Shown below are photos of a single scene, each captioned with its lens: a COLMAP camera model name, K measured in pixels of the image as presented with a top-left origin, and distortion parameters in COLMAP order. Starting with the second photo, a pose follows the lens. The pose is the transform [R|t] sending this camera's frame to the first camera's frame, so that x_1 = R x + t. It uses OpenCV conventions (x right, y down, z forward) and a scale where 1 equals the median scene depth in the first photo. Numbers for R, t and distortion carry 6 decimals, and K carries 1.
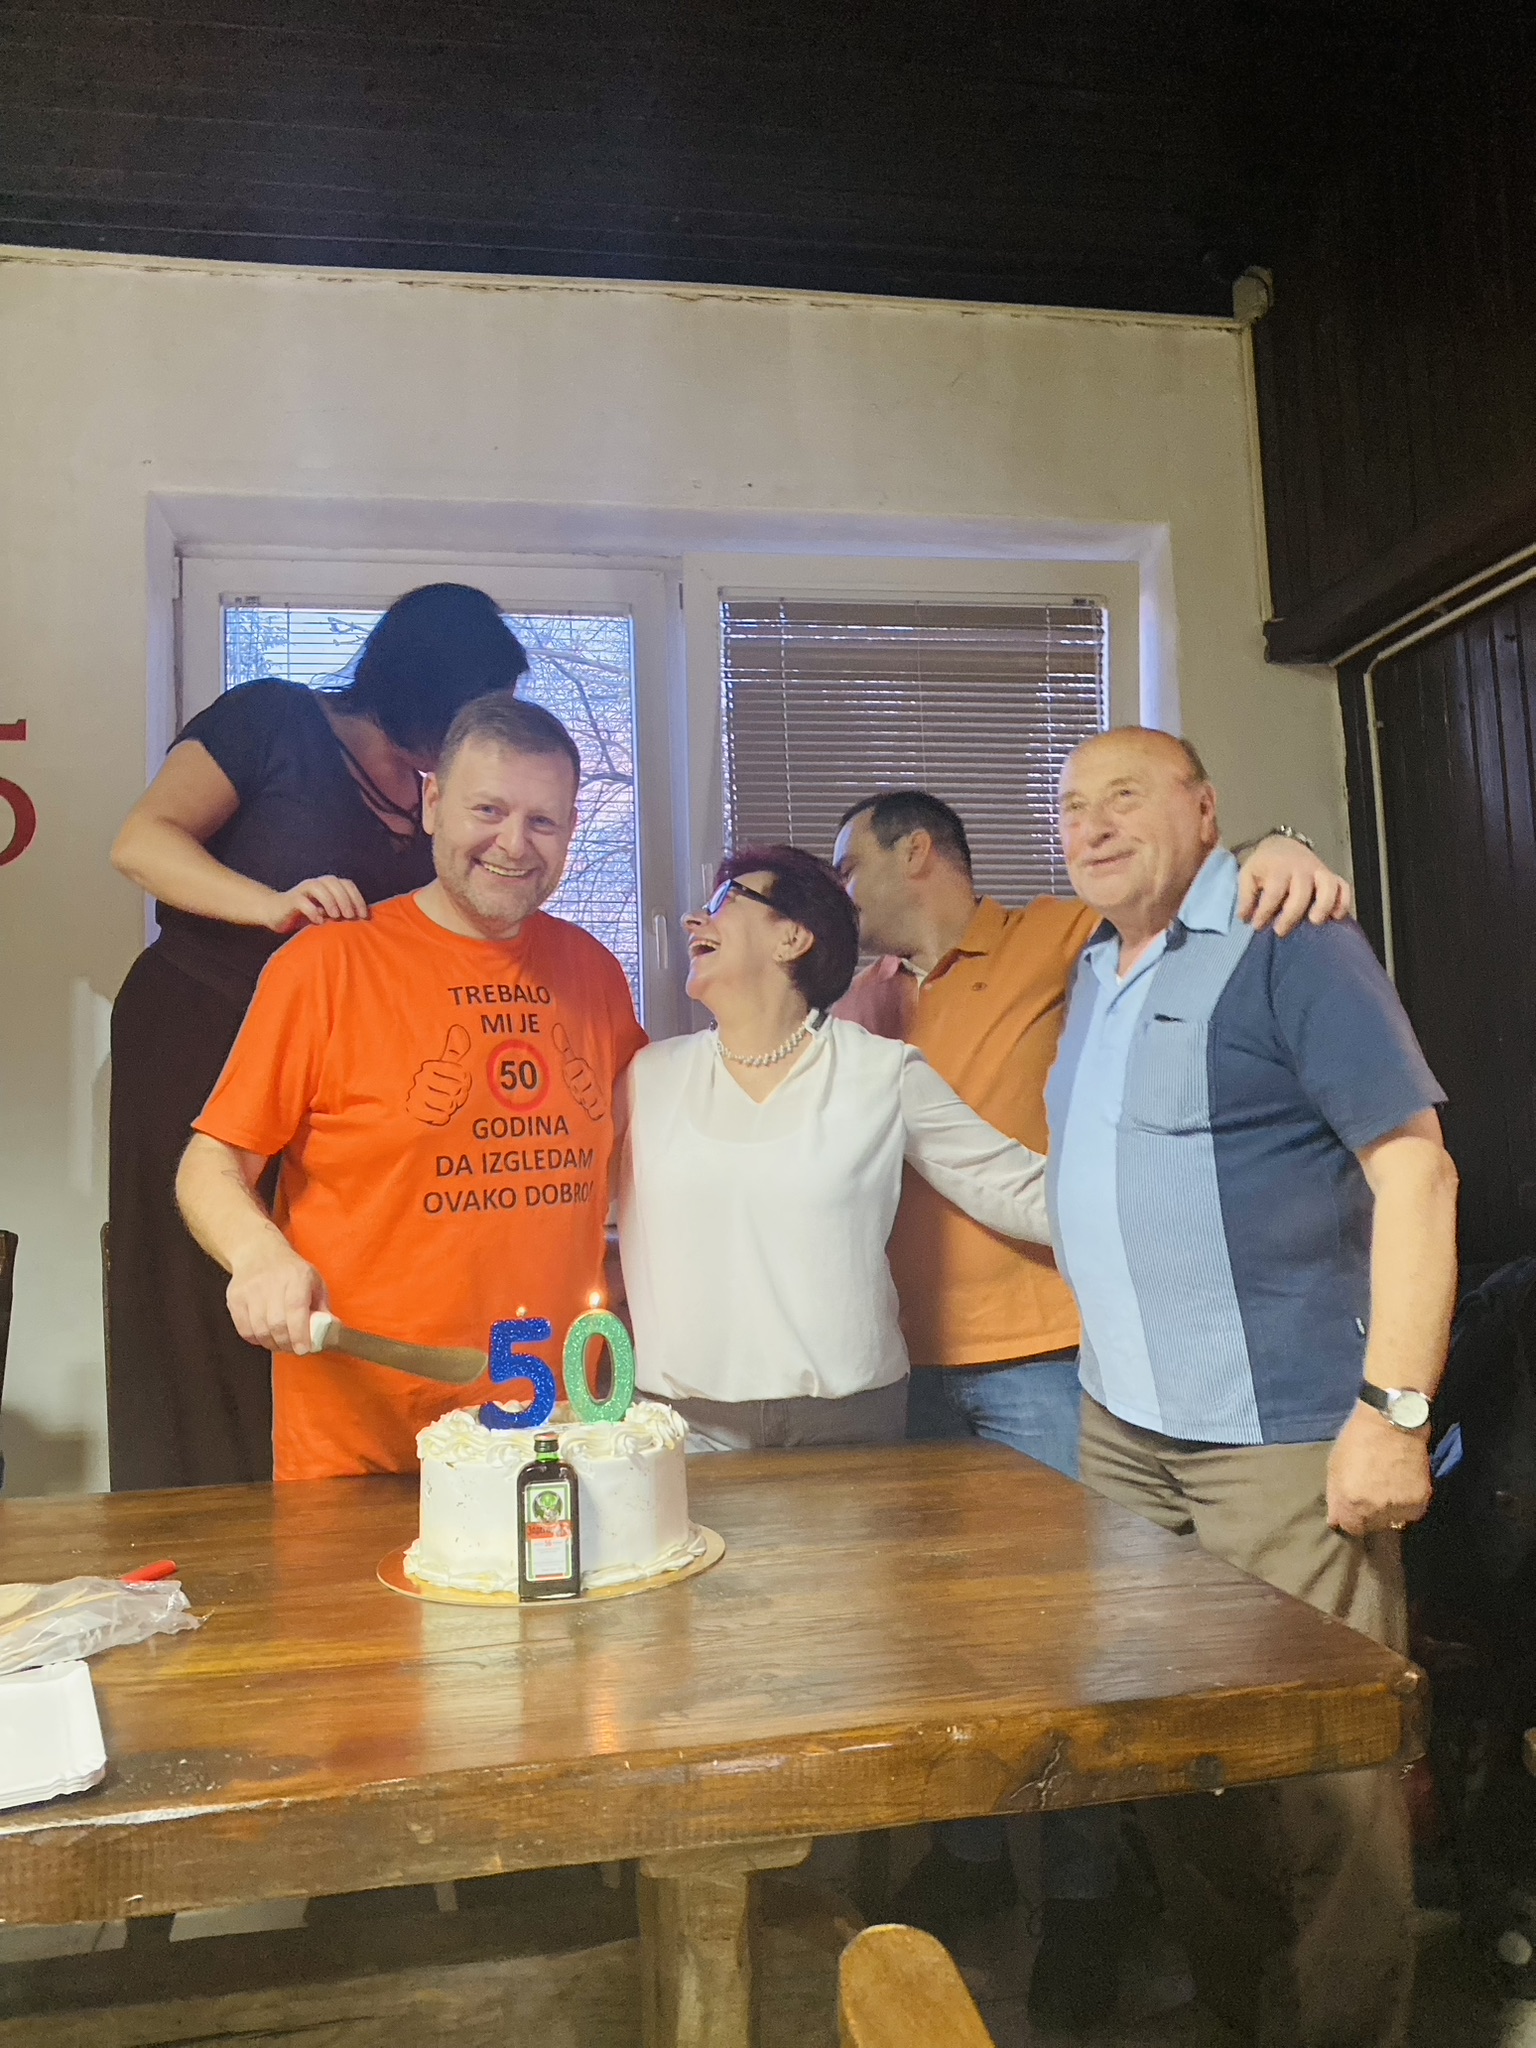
lens RADIAL K [[1564.7, 0, 759.8], [0, 1564.7, 1013.3], [0, 0, 1]] dist [0.015824, -0.010310]
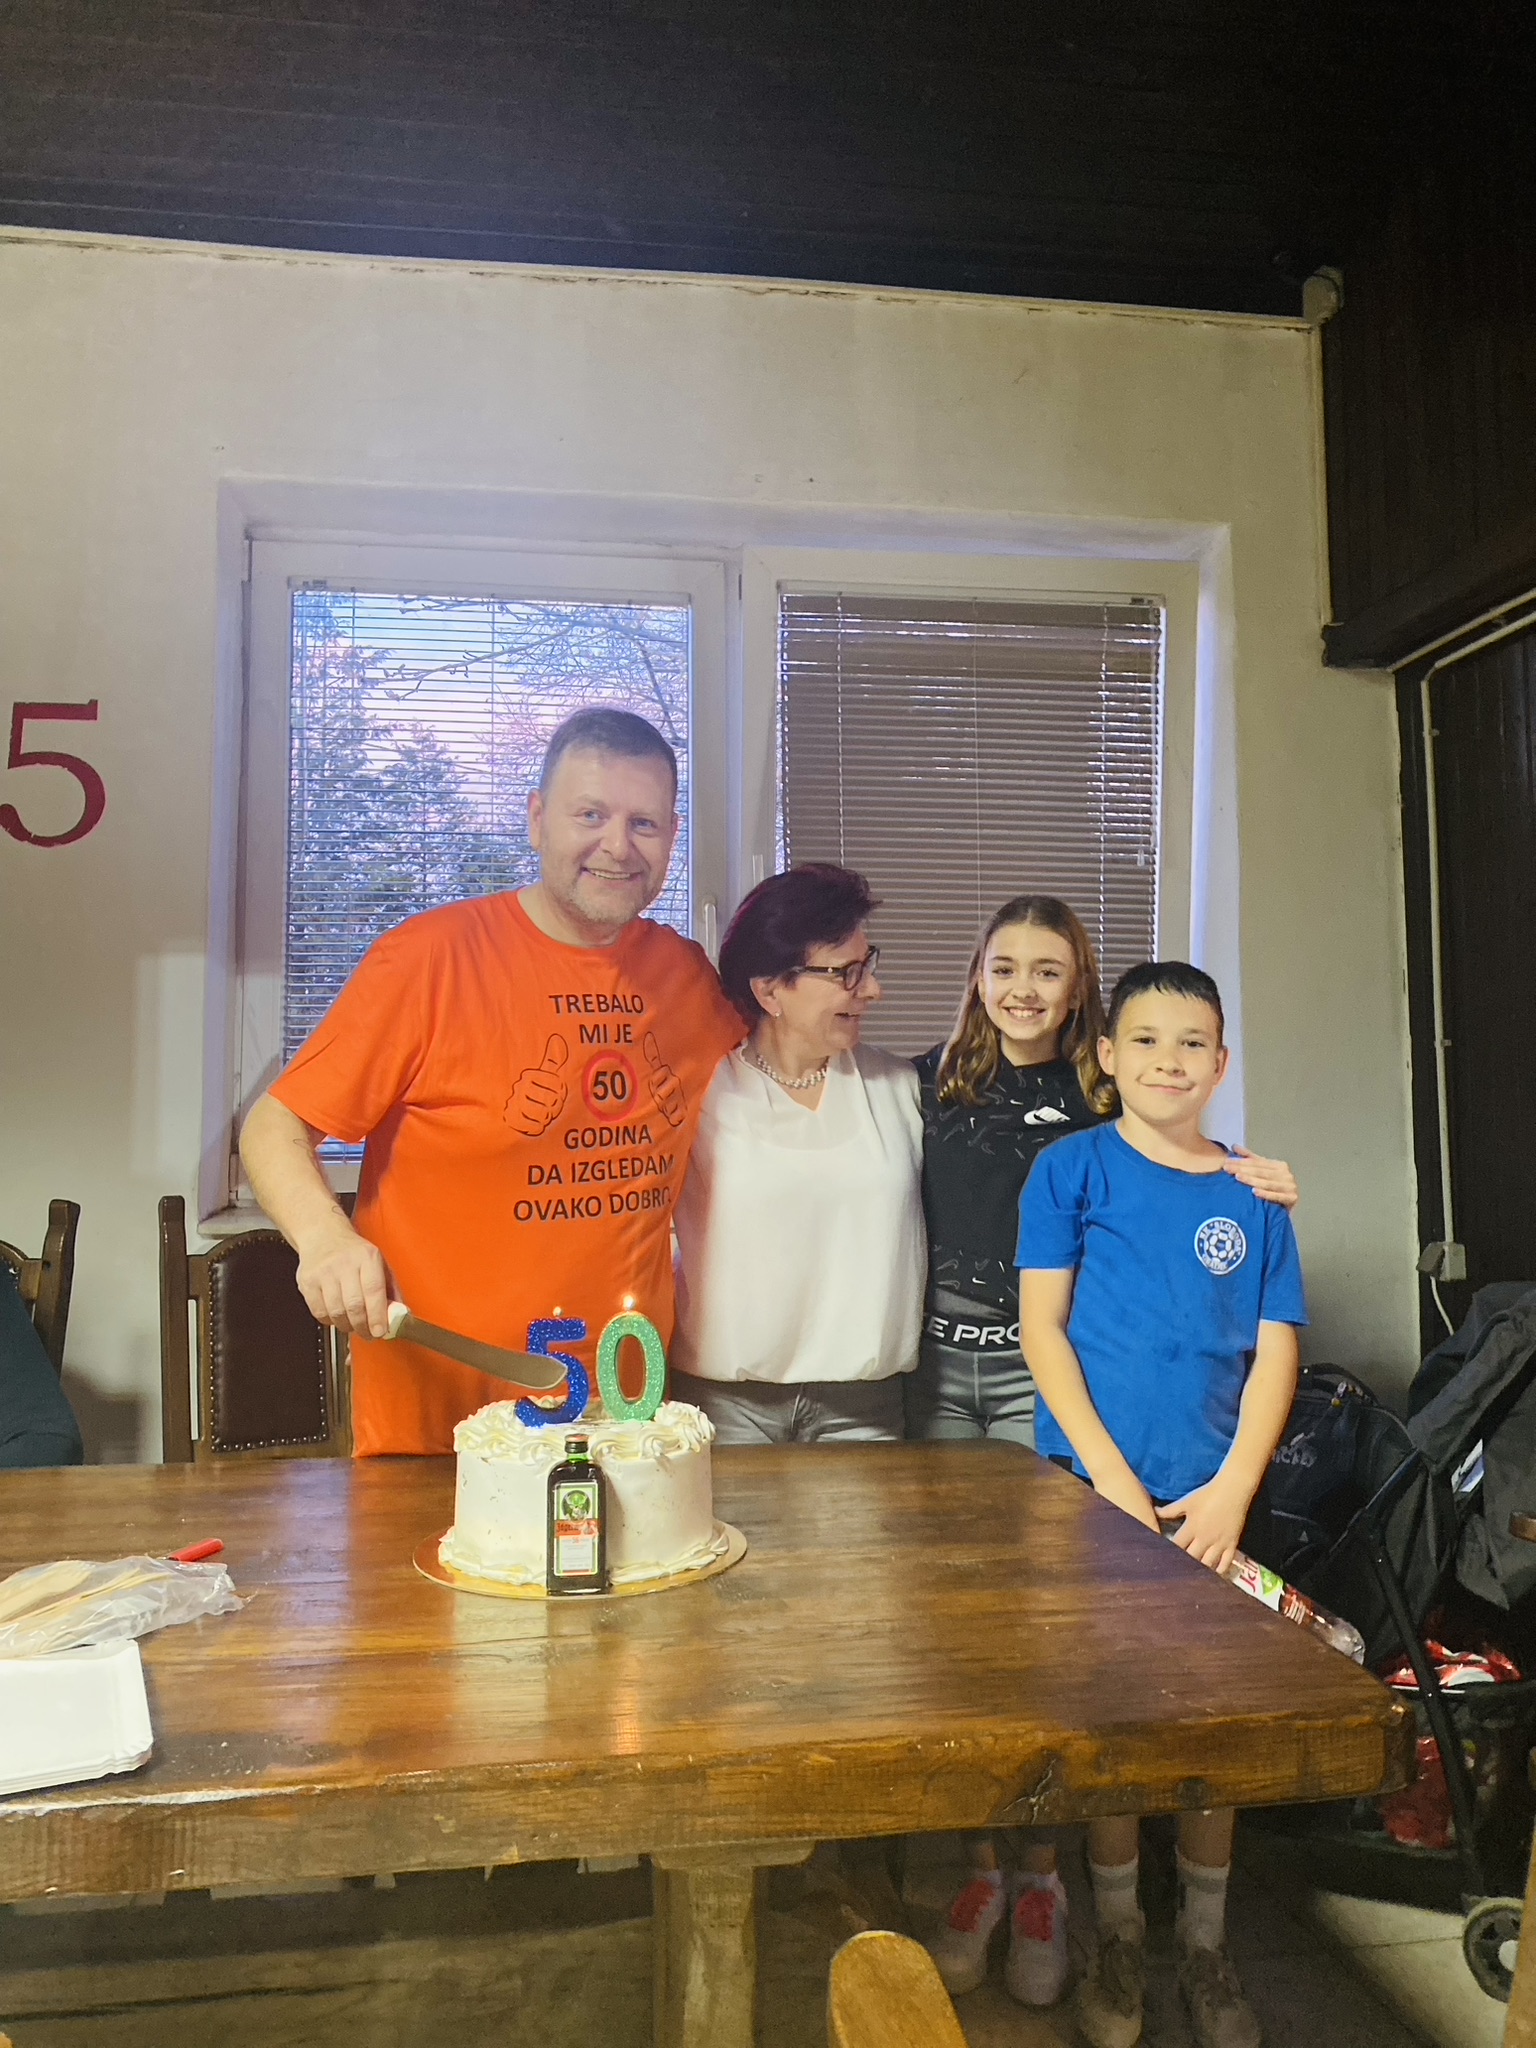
lens RADIAL K [[1564.7, 0, 768.3], [0, 1564.7, 1007.9], [0, 0, 1]] dist [0.015824, -0.010310]
pose [[0.999146, 0.028284, -0.030109, 0.014506], [-0.027684, 0.999413, 0.020158, -0.040905], [0.030662, -0.019307, 0.999343, -0.032718]]
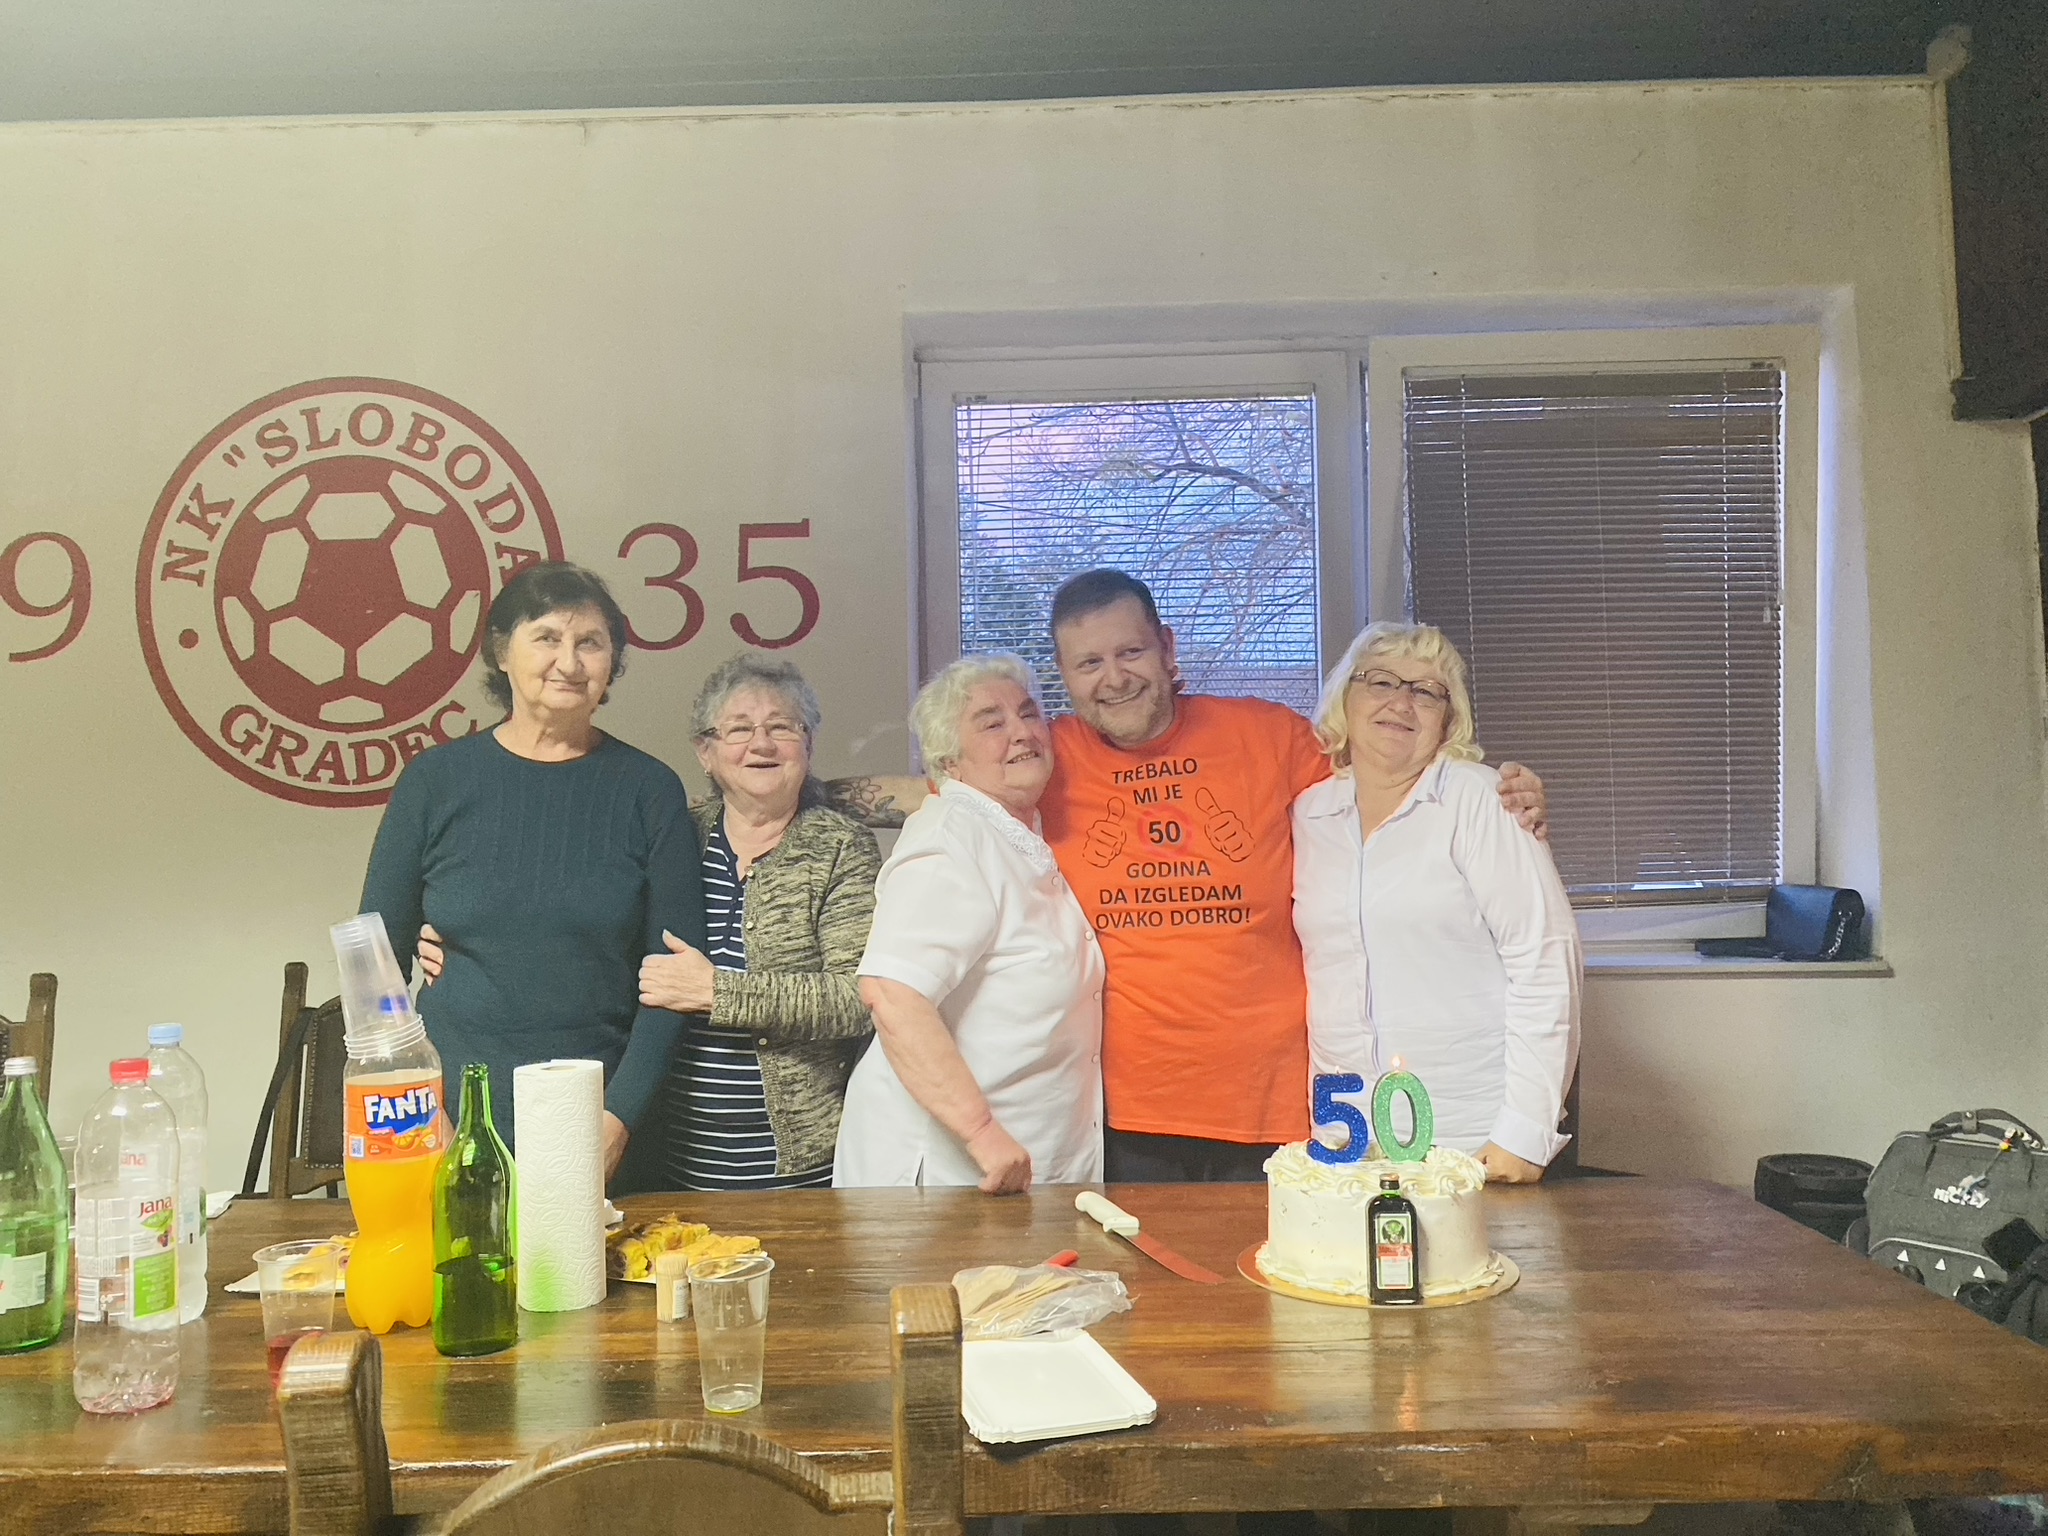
lens RADIAL K [[1564.7, 0, 1032.6], [0, 1564.7, 764.3], [0, 0, 1]] dist [0.015824, -0.010310]
pose [[0.983999, 0.006230, -0.178067, -0.199378], [0.002304, 0.998860, 0.047679, -0.125858], [0.178161, -0.047326, 0.982863, -0.285169]]
